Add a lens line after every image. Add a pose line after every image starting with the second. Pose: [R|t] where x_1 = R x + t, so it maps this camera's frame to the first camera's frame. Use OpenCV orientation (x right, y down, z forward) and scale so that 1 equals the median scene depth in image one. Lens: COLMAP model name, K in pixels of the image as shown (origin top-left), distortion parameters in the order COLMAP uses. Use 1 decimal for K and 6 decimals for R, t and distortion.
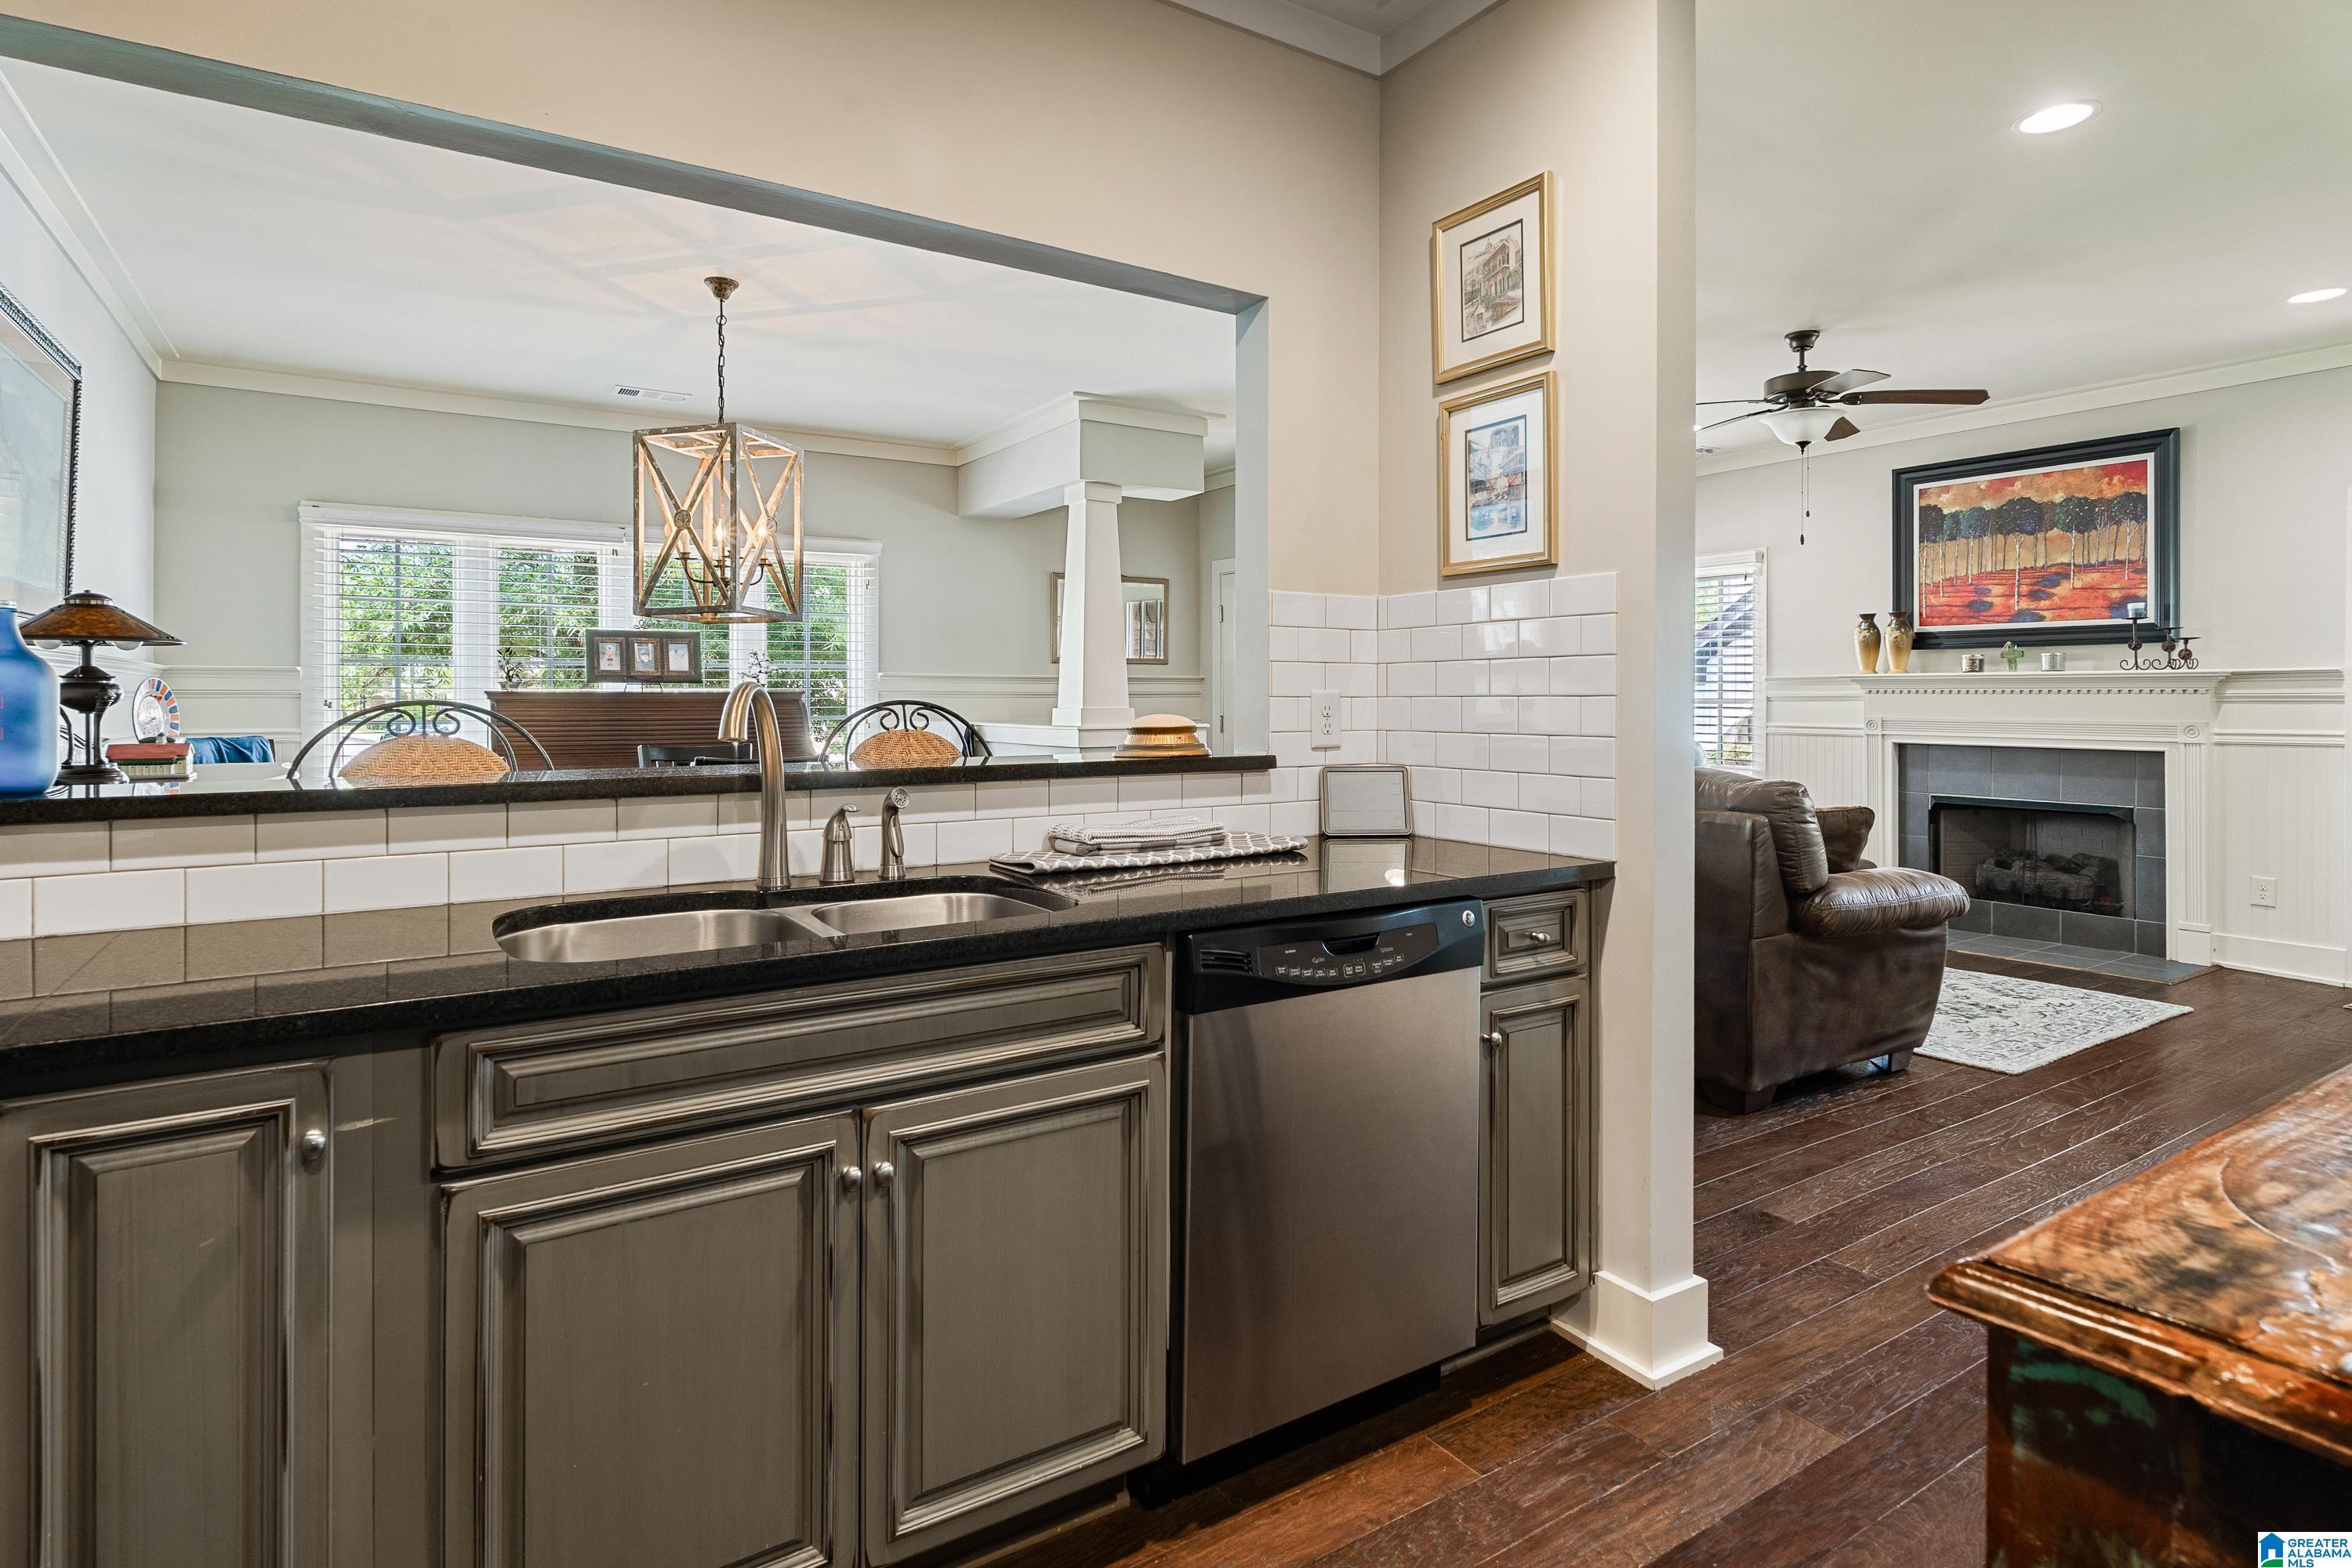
lens RADIAL K [[1172.4, 0, 1177.5], [0, 1172.4, 697.0], [0, 0, 1]] dist [-0.002035, -0.000690]
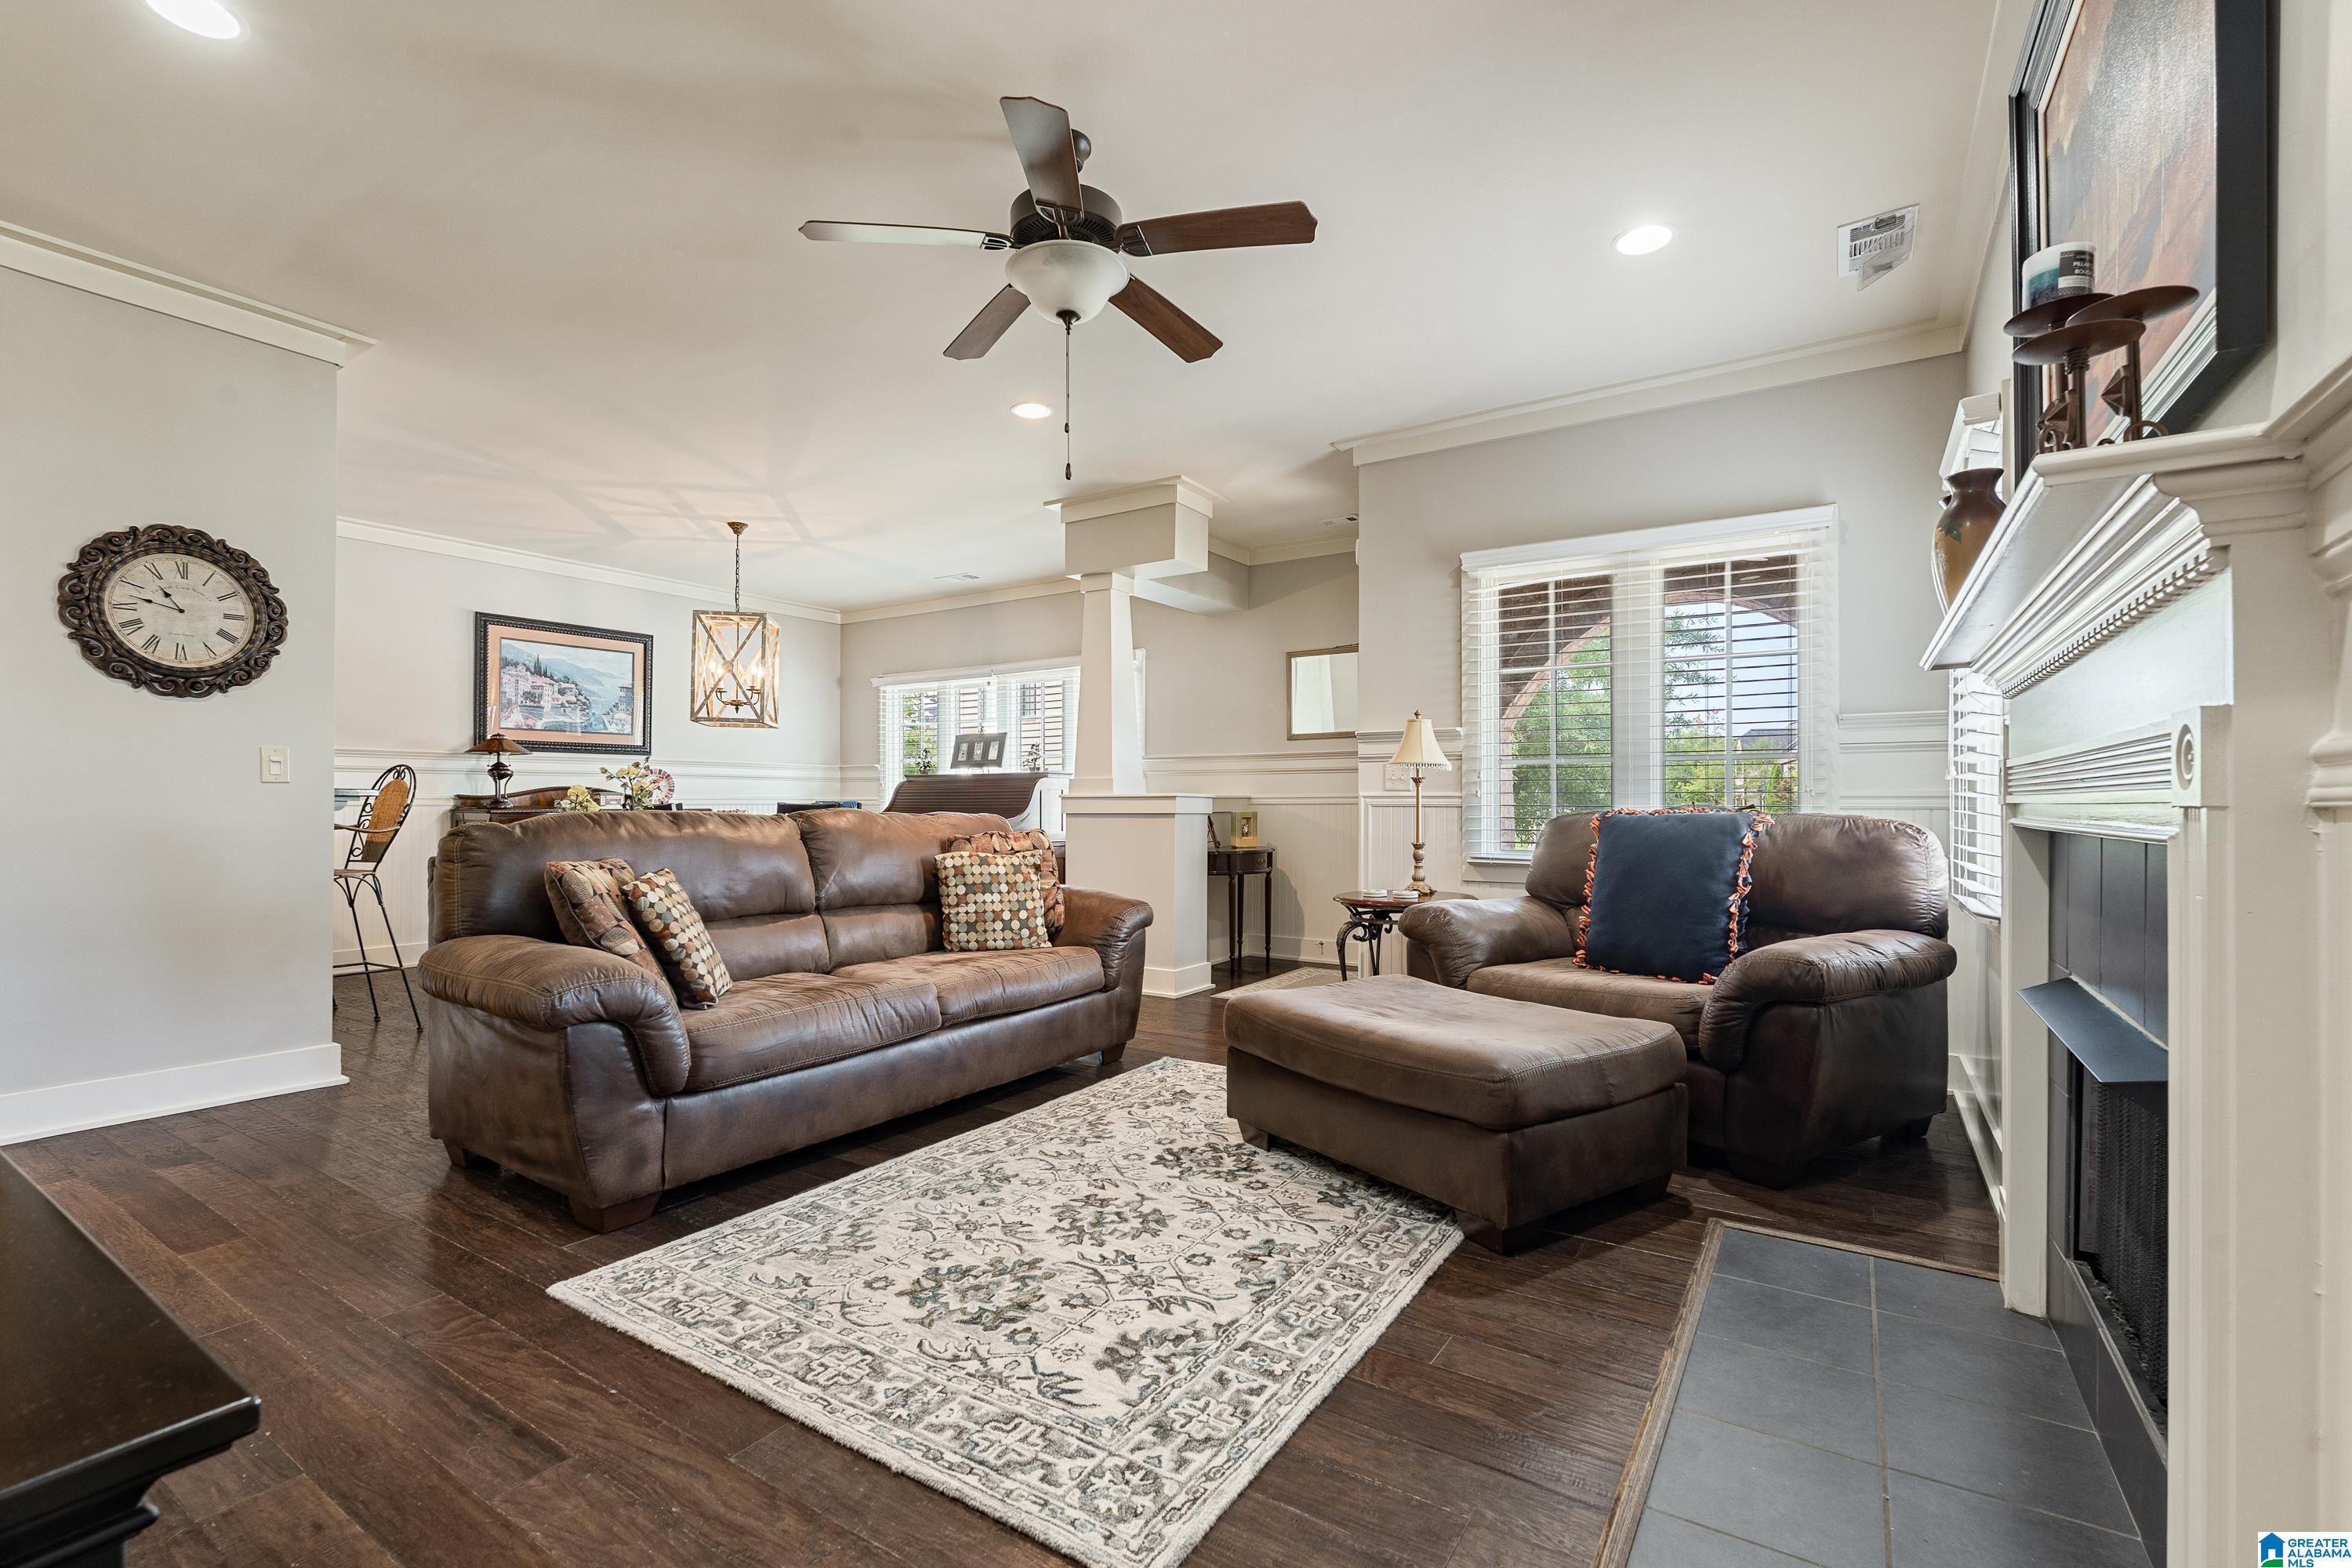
lens RADIAL K [[1052.0, 0, 1191.5], [0, 1052.0, 787.8], [0, 0, 1]] dist [-0.004182, -0.000603]
pose [[0.422795, -0.015878, -0.906086, 0.926243], [0.002062, 0.999861, -0.016559, 0.037282], [0.906223, 0.005133, 0.422768, 0.717542]]
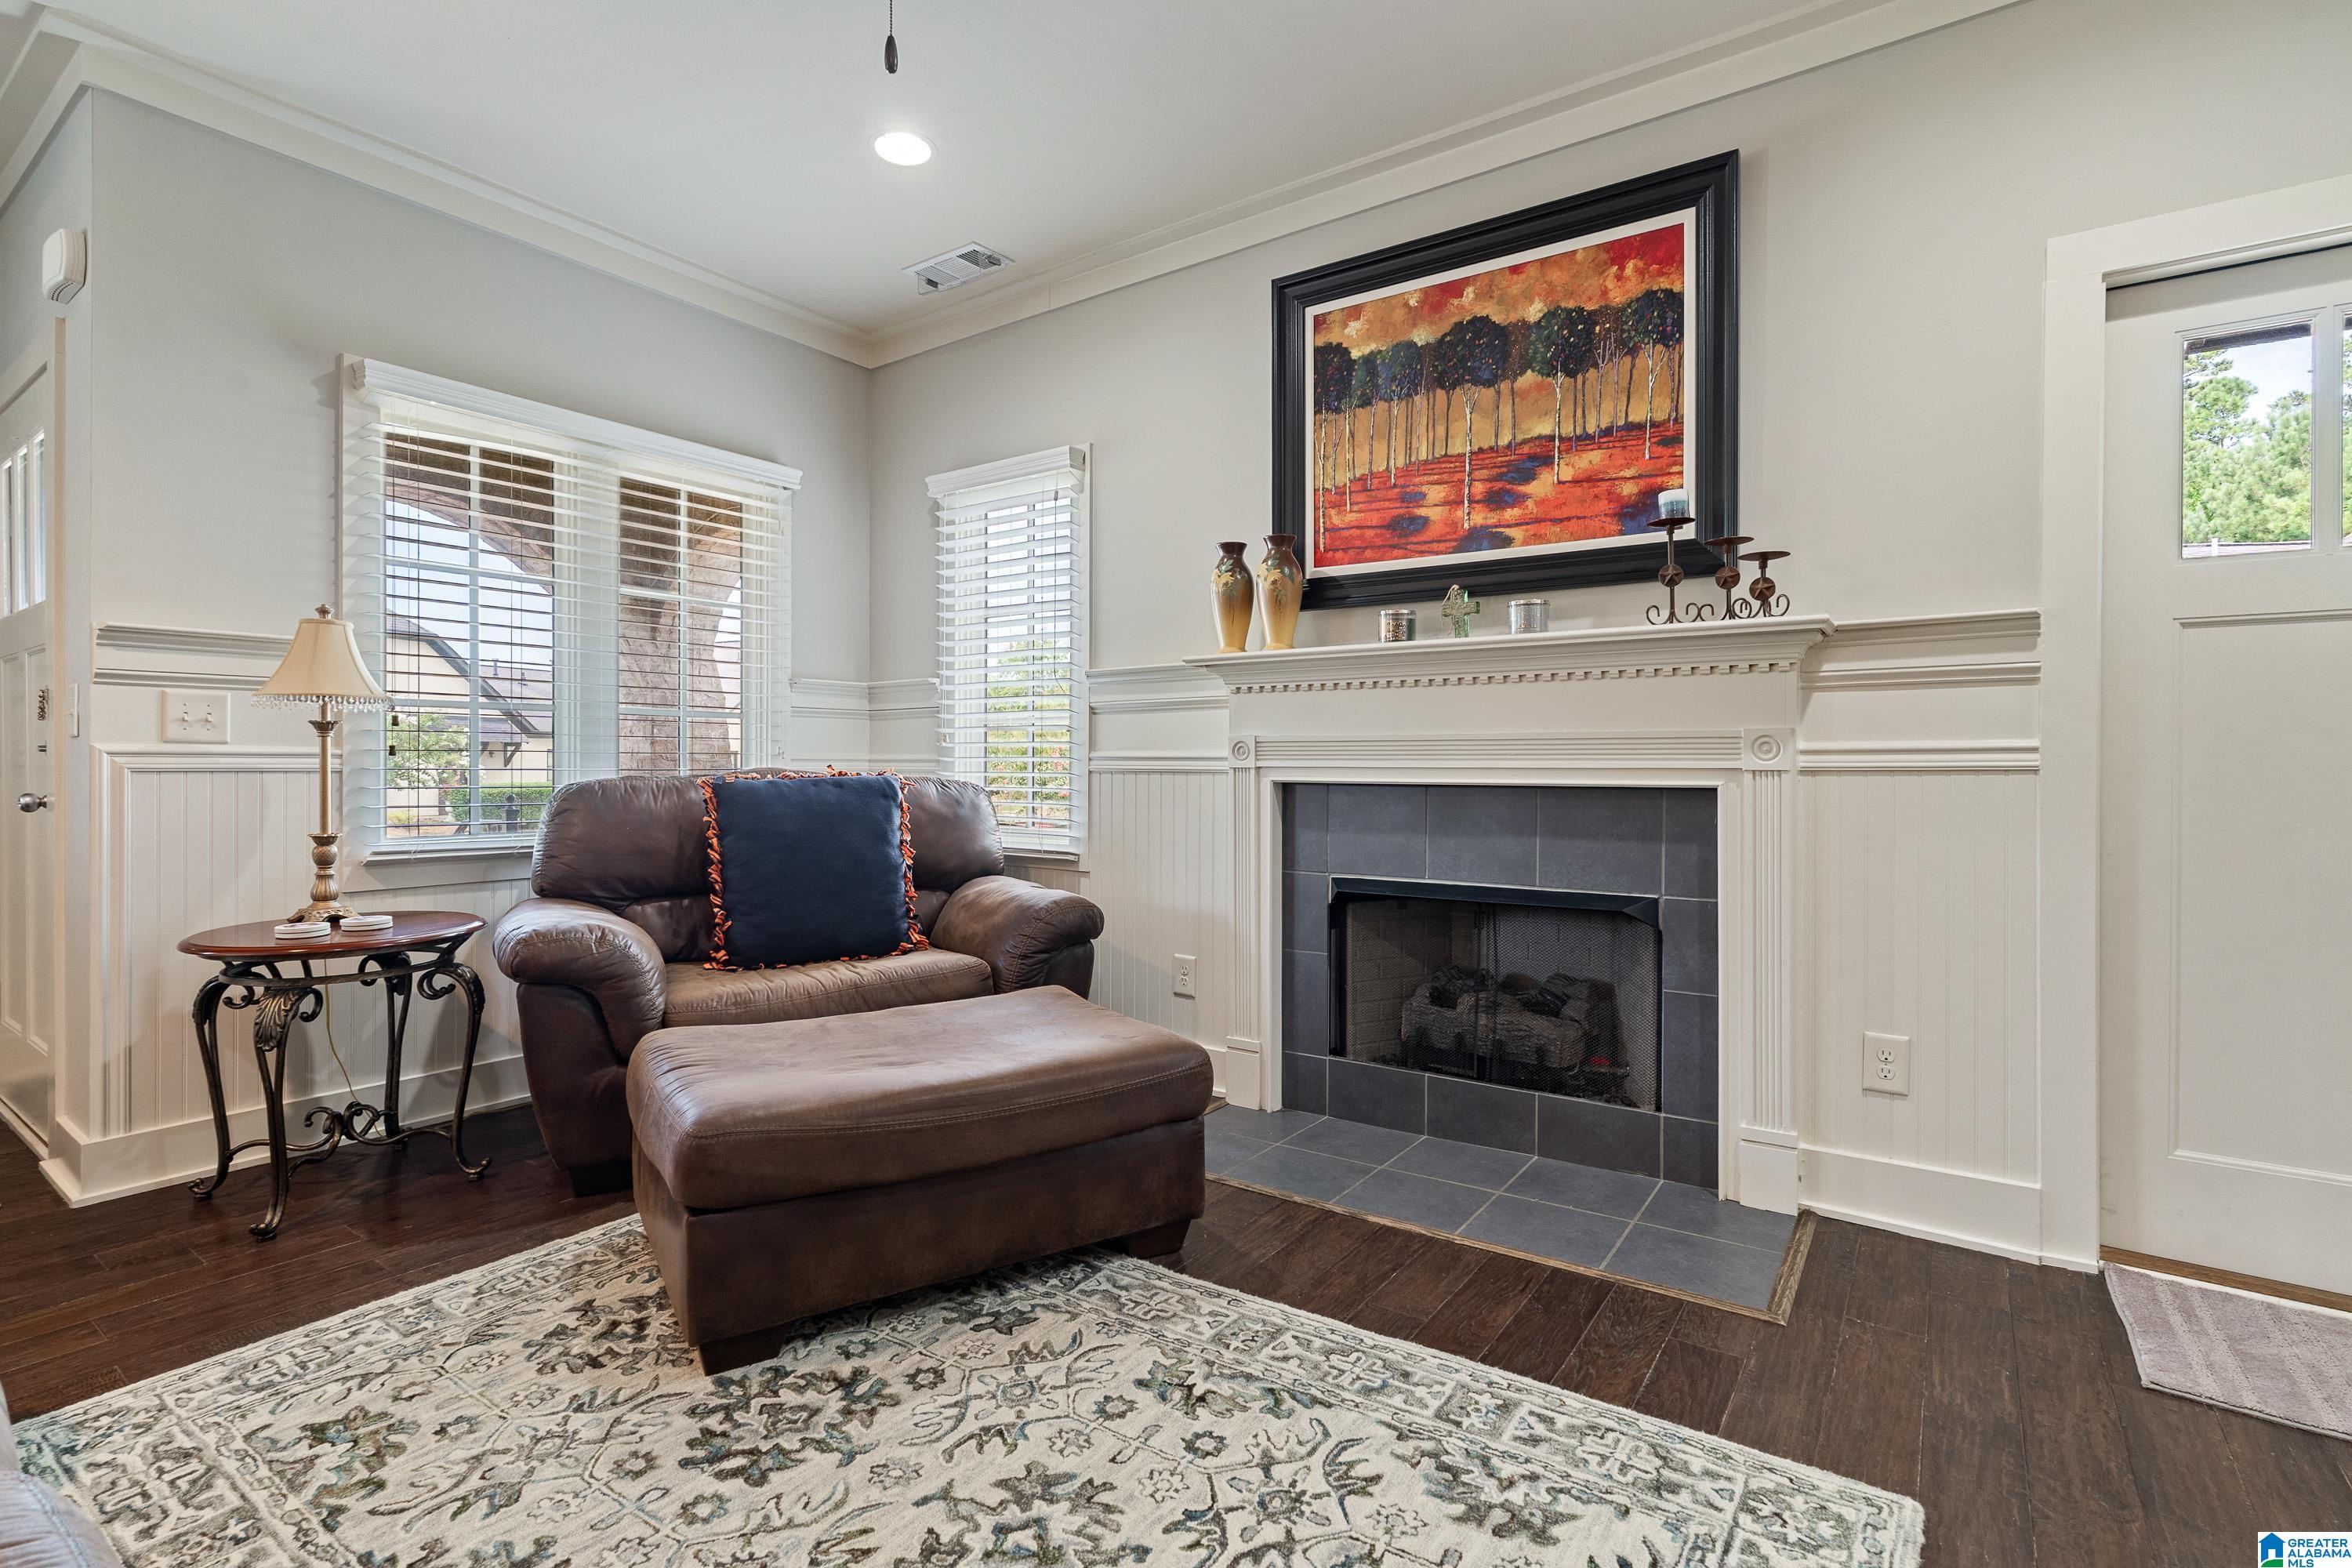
lens RADIAL K [[1087.8, 0, 1159.2], [0, 1087.8, 771.9], [0, 0, 1]] dist [-0.005716, 0.000510]
pose [[0.929781, -0.003161, 0.368100, 0.433553], [0.000166, 0.999967, 0.008167, 0.034971], [-0.368113, -0.007533, 0.929750, 0.633919]]
